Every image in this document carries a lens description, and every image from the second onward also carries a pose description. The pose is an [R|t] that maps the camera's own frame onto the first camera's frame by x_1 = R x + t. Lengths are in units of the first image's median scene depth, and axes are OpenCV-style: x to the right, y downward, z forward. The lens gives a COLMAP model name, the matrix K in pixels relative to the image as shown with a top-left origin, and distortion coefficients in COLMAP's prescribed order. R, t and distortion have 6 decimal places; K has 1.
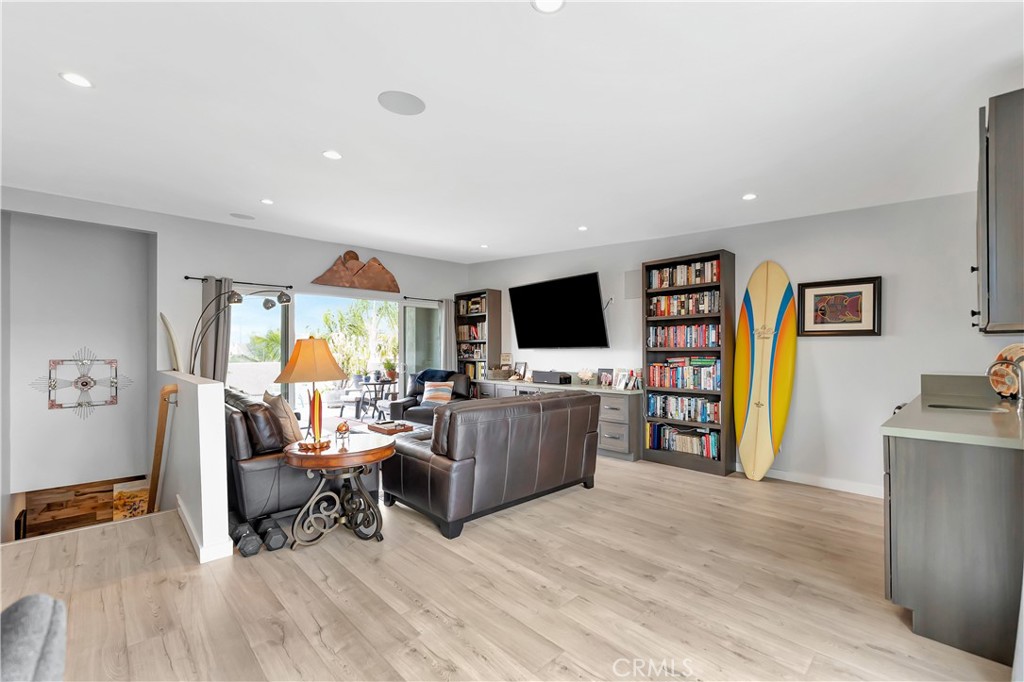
lens RADIAL K [[436.1, 0, 512.0], [0, 436.1, 341.0], [0, 0, 1]] dist [-0.000664, 0.000096]
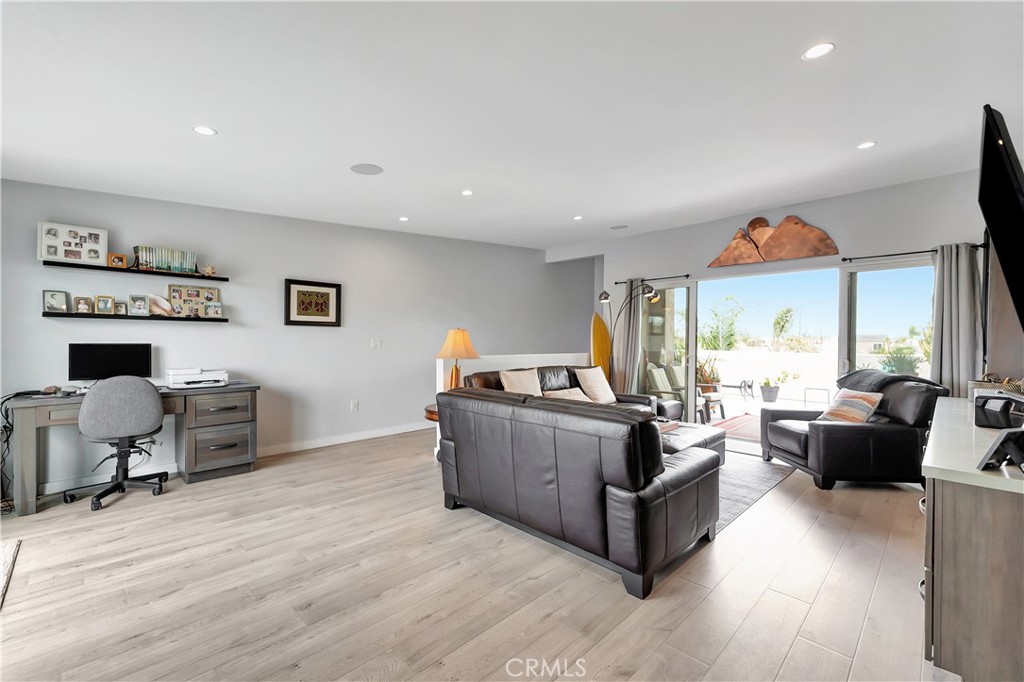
lens RADIAL K [[436.1, 0, 512.0], [0, 436.1, 341.0], [0, 0, 1]] dist [-0.000664, 0.000096]
pose [[0.025615, 0.005397, -0.999657, 0.701656], [0.010423, 0.999930, 0.005666, 0.024315], [0.999618, -0.010565, 0.025557, 0.841345]]
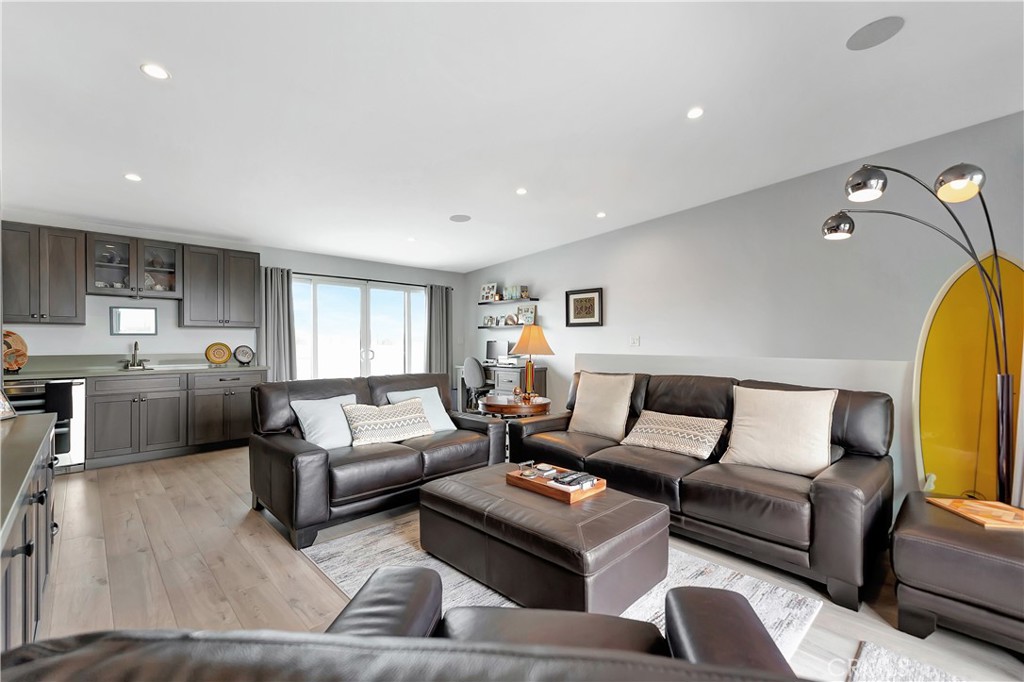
lens RADIAL K [[436.1, 0, 512.0], [0, 436.1, 341.0], [0, 0, 1]] dist [-0.000664, 0.000096]
pose [[-0.999876, 0.007026, -0.014109, -0.269500], [0.007228, 0.999871, -0.014360, 0.053018], [0.014006, -0.014460, -0.999797, 1.800659]]
